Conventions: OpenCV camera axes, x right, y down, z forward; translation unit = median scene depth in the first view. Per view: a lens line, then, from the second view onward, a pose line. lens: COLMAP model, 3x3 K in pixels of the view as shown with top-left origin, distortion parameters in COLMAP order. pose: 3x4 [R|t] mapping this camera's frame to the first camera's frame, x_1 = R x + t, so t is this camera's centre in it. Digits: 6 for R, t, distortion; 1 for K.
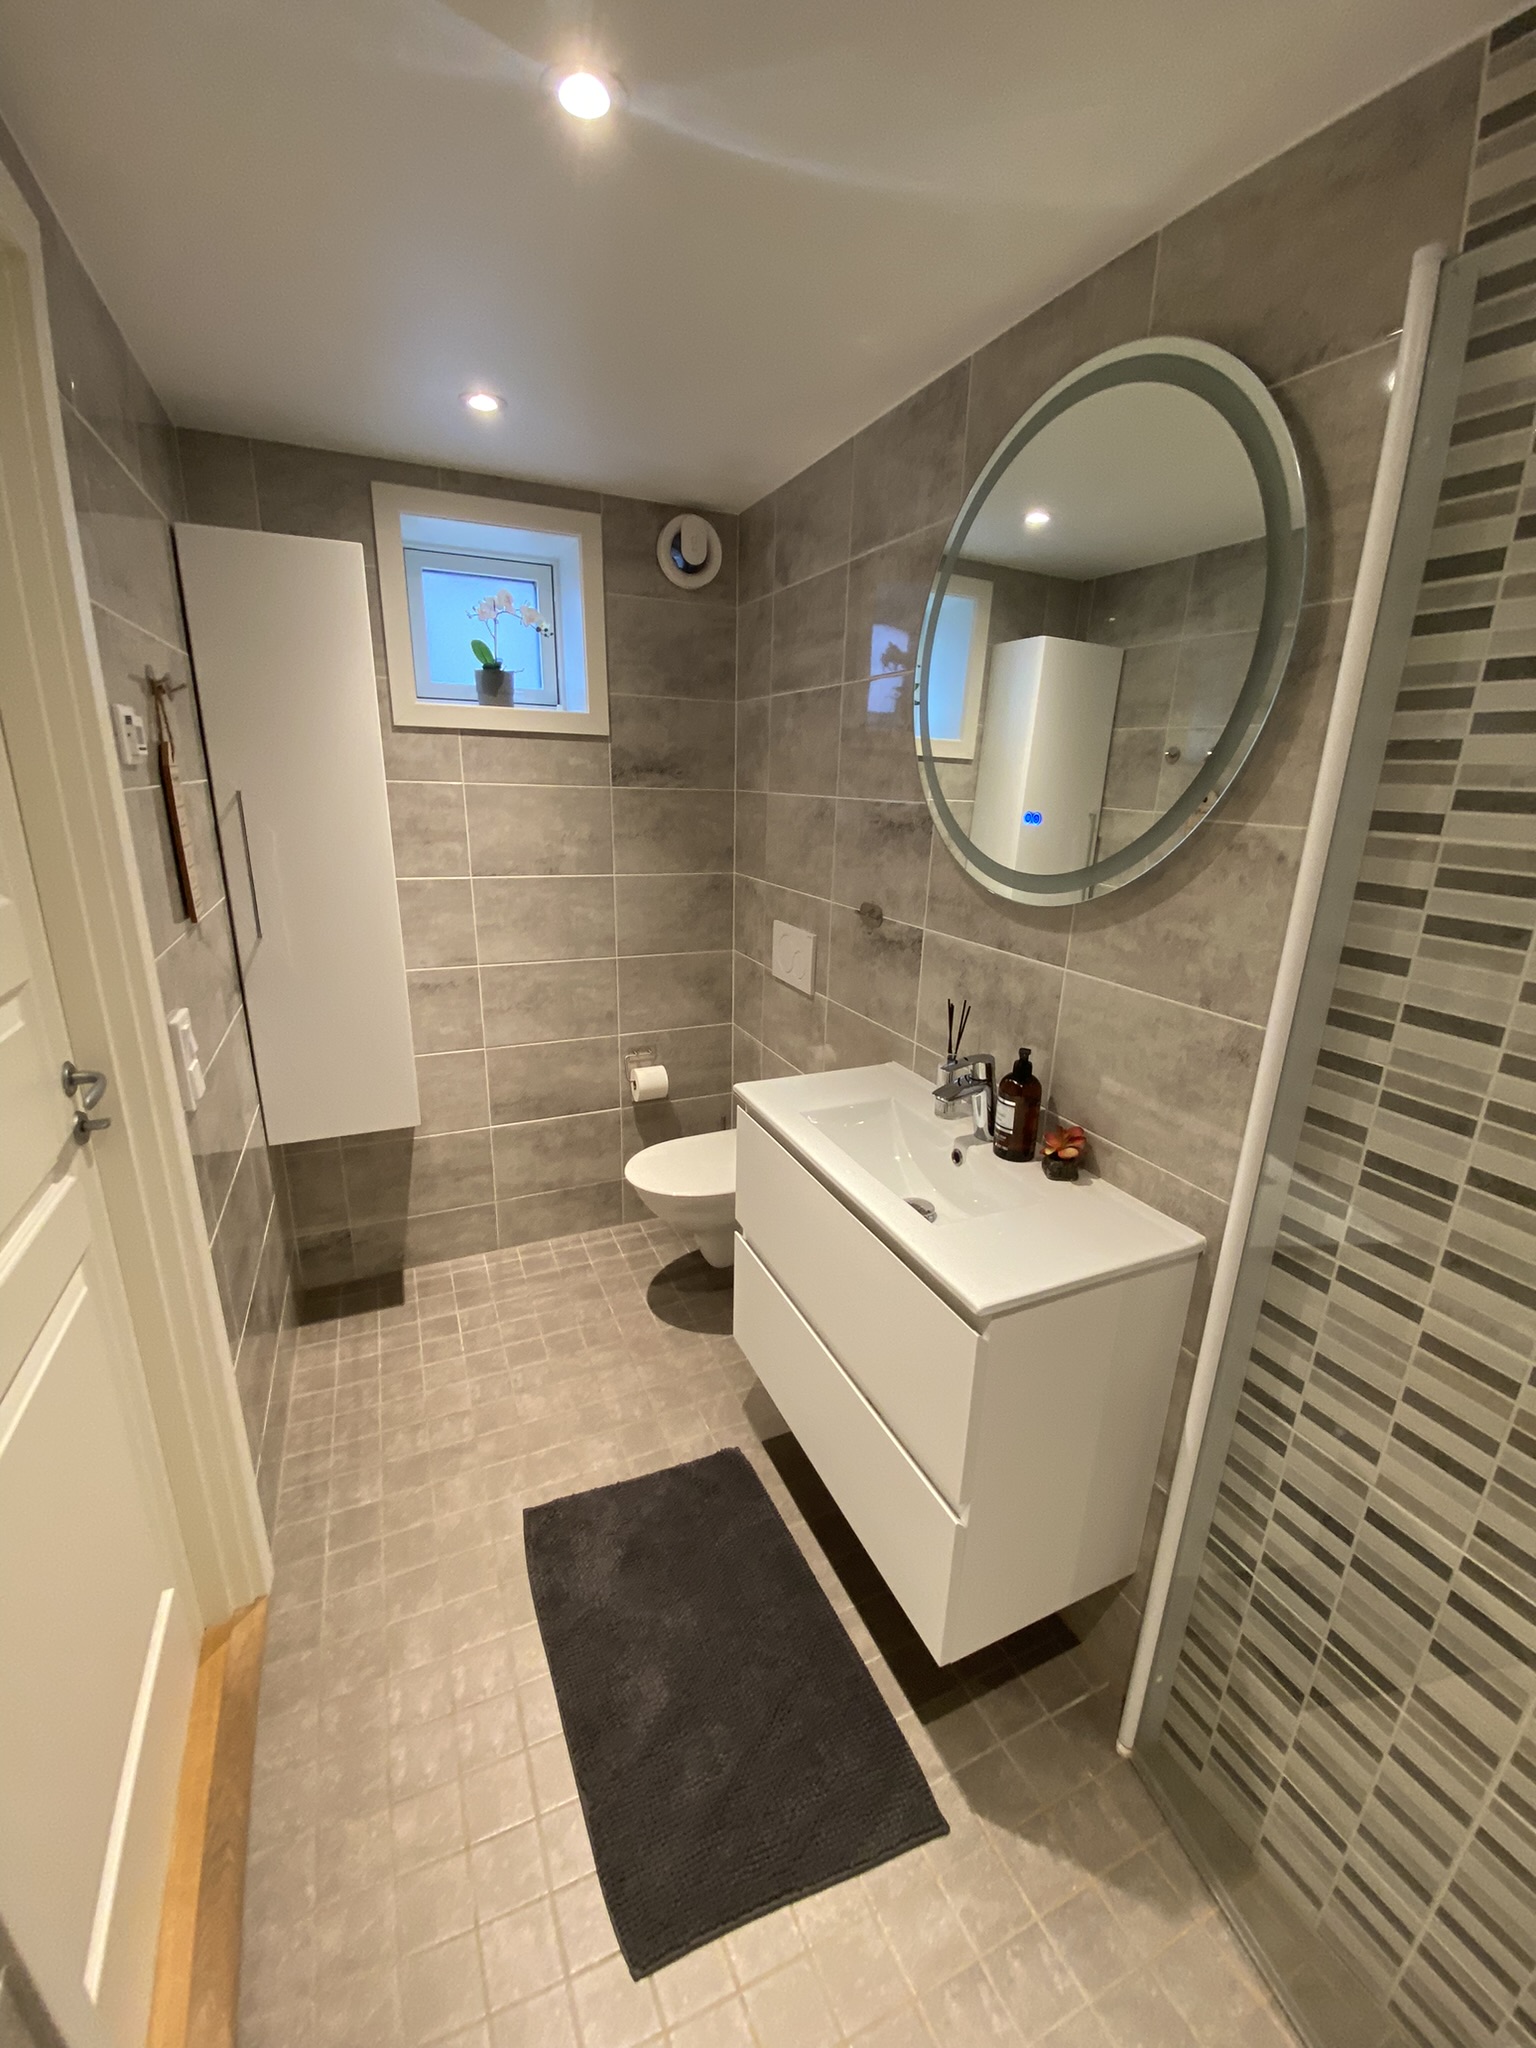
lens RADIAL K [[827.1, 0, 764.1], [0, 827.1, 1020.8], [0, 0, 1]] dist [0.000285, -0.000006]
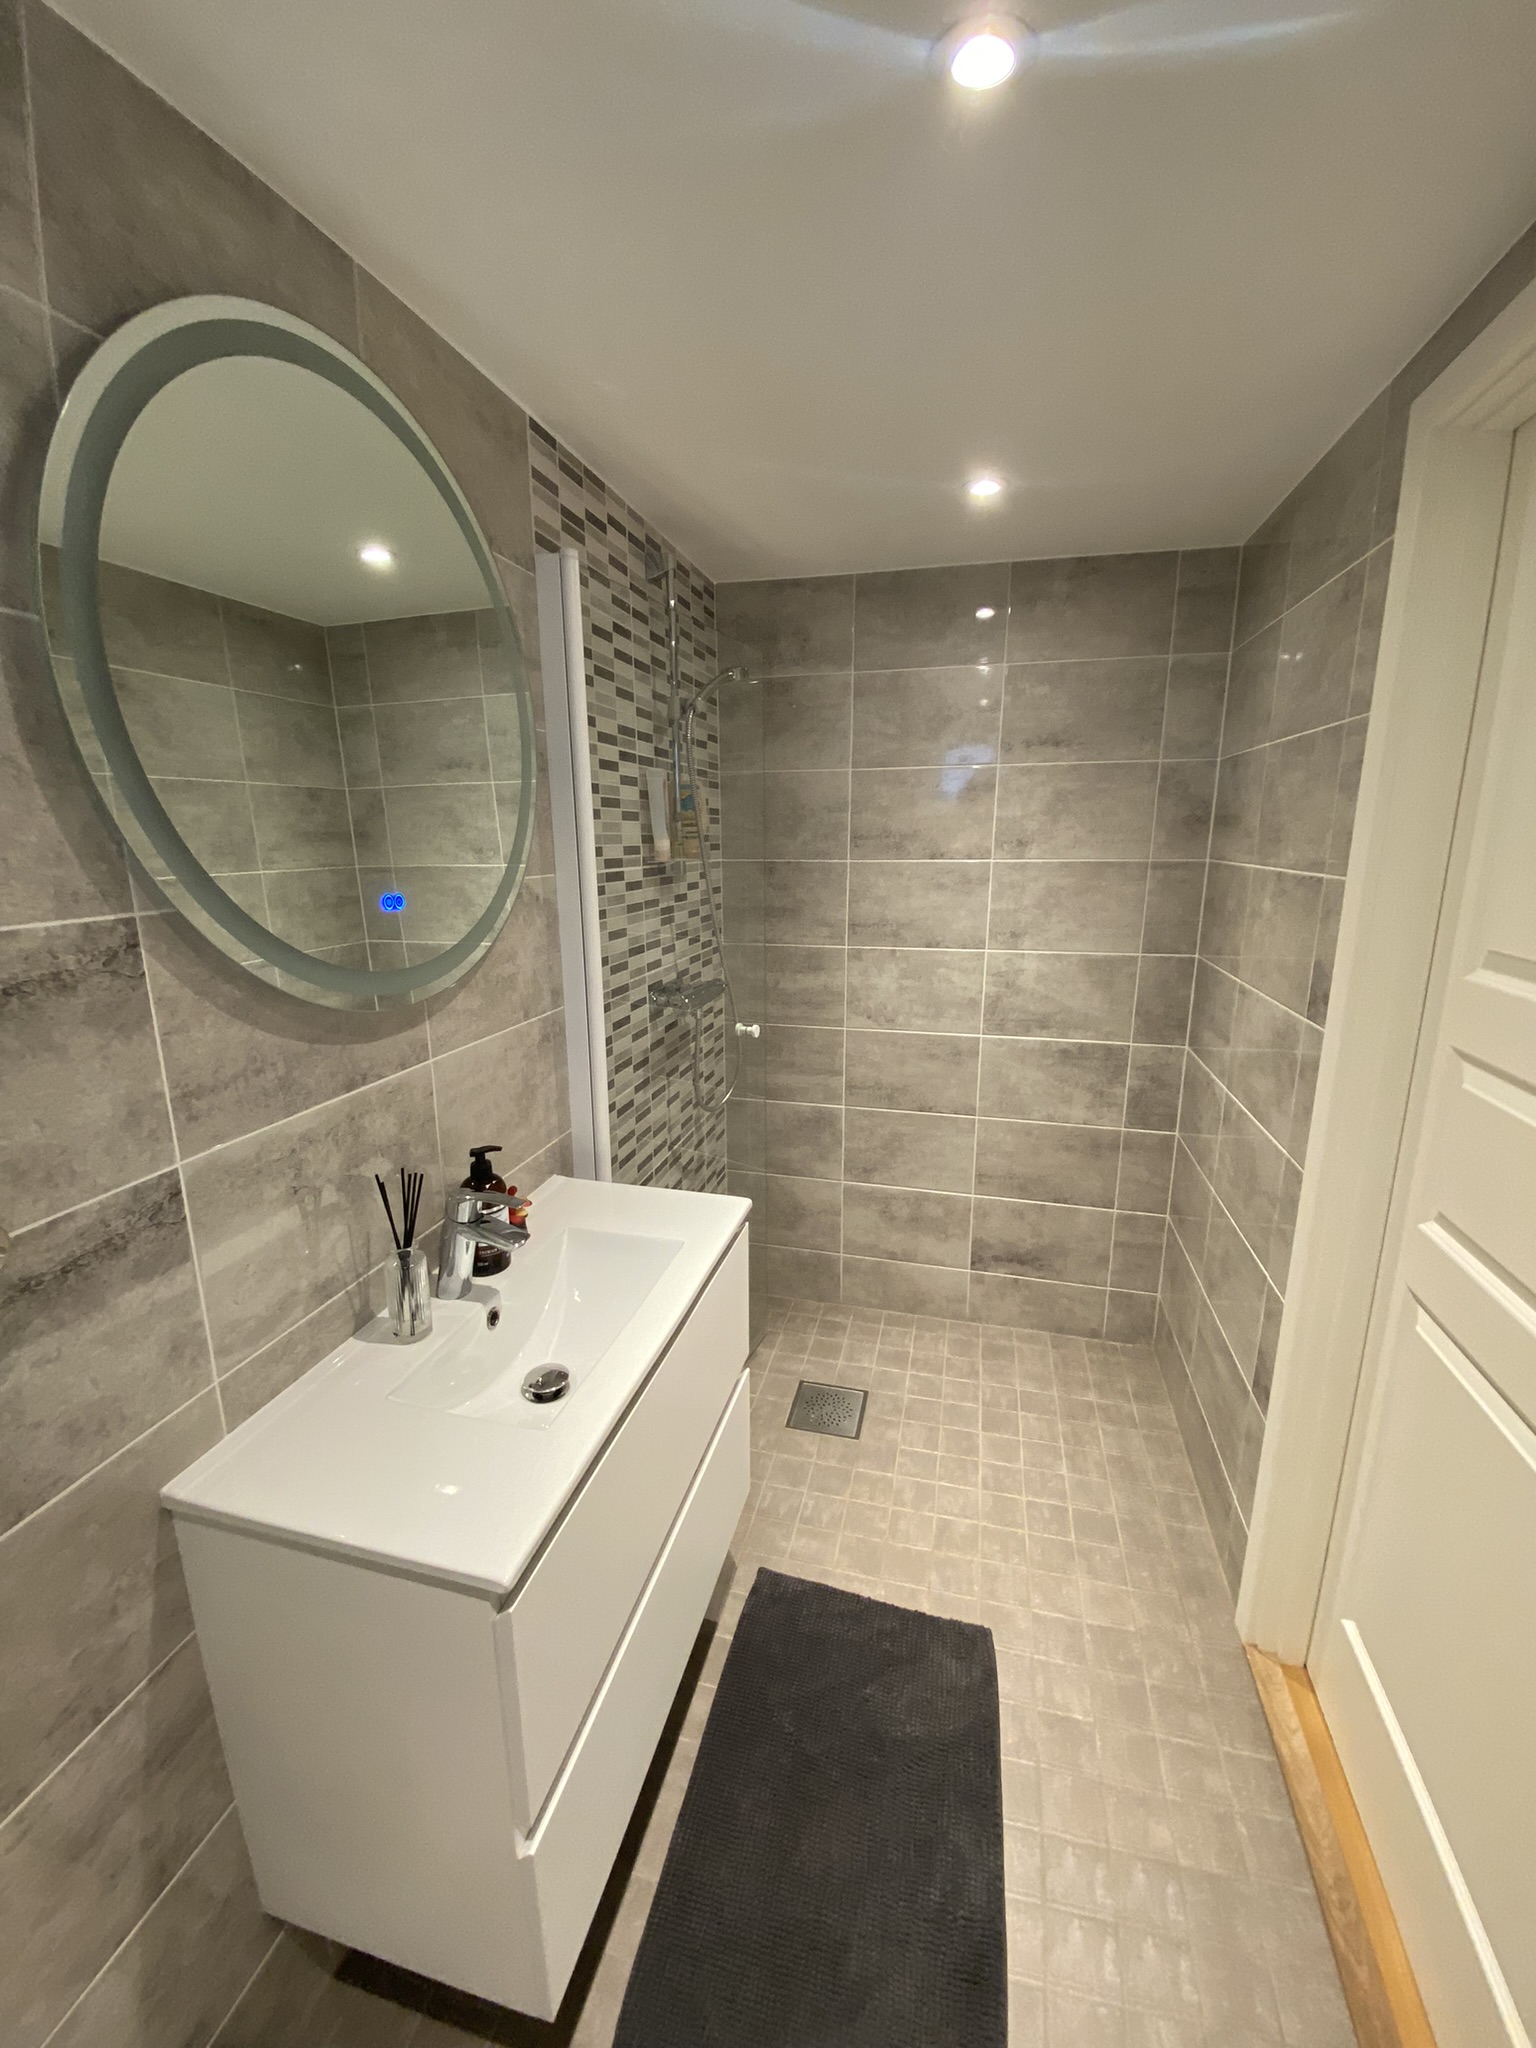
lens RADIAL K [[827.1, 0, 767.9], [0, 827.1, 1026.9], [0, 0, 1]] dist [0.000285, -0.000006]
pose [[-0.775708, -0.162993, 0.609681, -0.454848], [0.165365, 0.879822, 0.445609, -0.432547], [-0.609042, 0.446482, -0.655532, 1.351835]]
